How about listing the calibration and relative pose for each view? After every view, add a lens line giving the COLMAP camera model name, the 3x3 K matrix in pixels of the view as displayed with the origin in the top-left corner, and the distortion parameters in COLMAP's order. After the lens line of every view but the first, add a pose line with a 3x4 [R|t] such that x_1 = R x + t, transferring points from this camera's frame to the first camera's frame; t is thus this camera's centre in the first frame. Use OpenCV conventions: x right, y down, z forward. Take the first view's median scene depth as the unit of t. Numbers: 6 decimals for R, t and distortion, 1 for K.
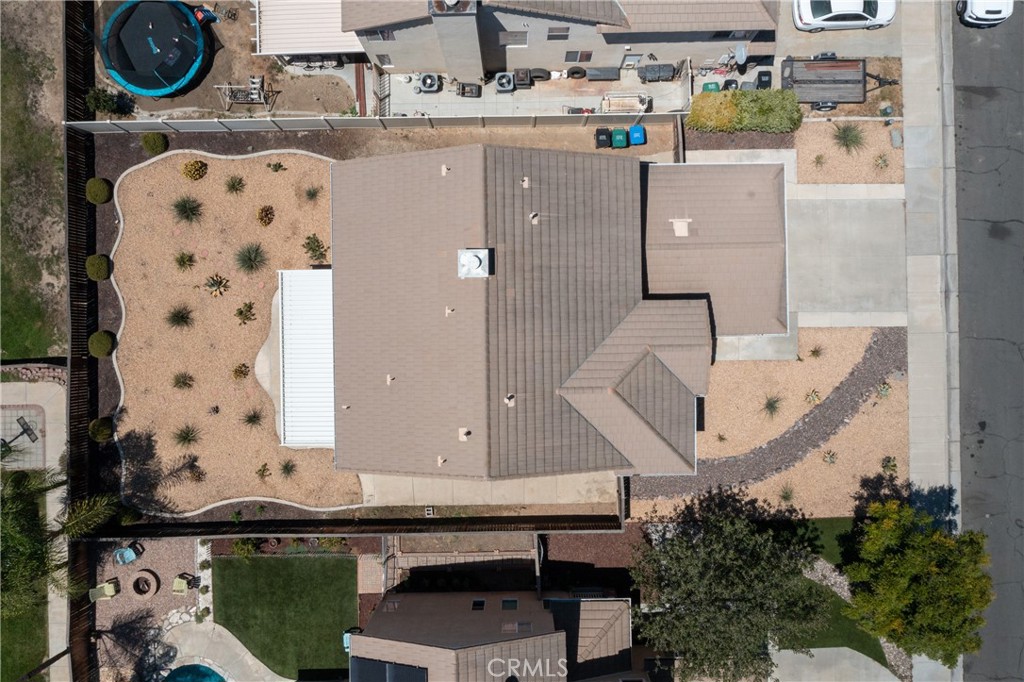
lens RADIAL K [[820.4, 0, 515.3], [0, 820.4, 334.5], [0, 0, 1]] dist [-0.023851, 0.013965]
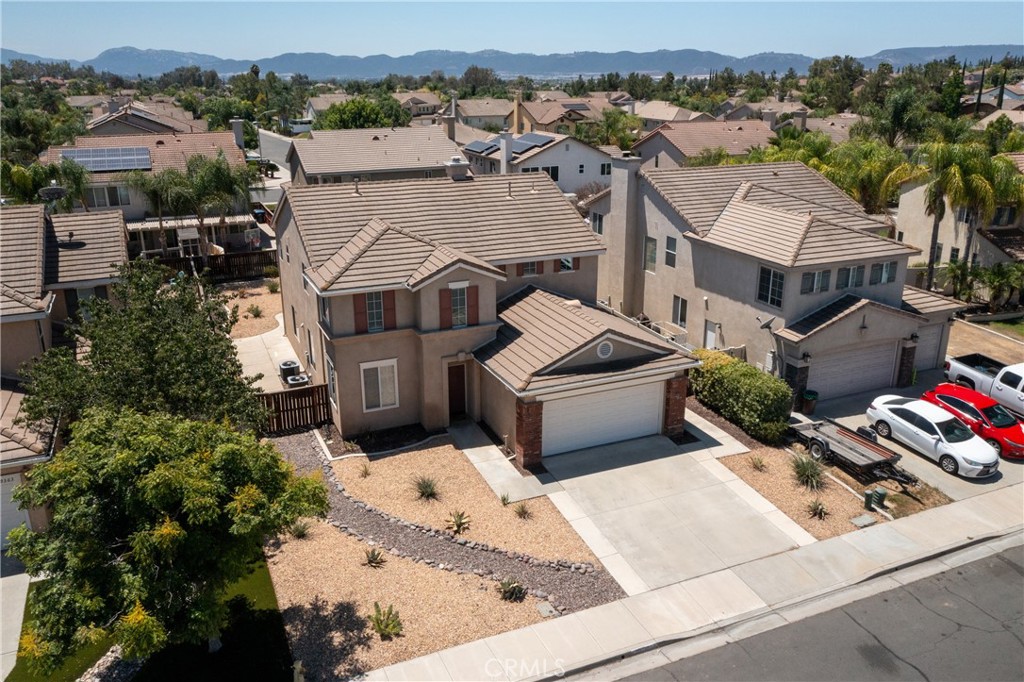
lens RADIAL K [[820.4, 0, 515.8], [0, 820.4, 344.1], [0, 0, 1]] dist [-0.023851, 0.013965]
pose [[0.388070, 0.298671, -0.871893, 0.911626], [-0.921629, 0.124257, -0.367642, 0.258592], [-0.001465, 0.946233, 0.323484, 0.649635]]
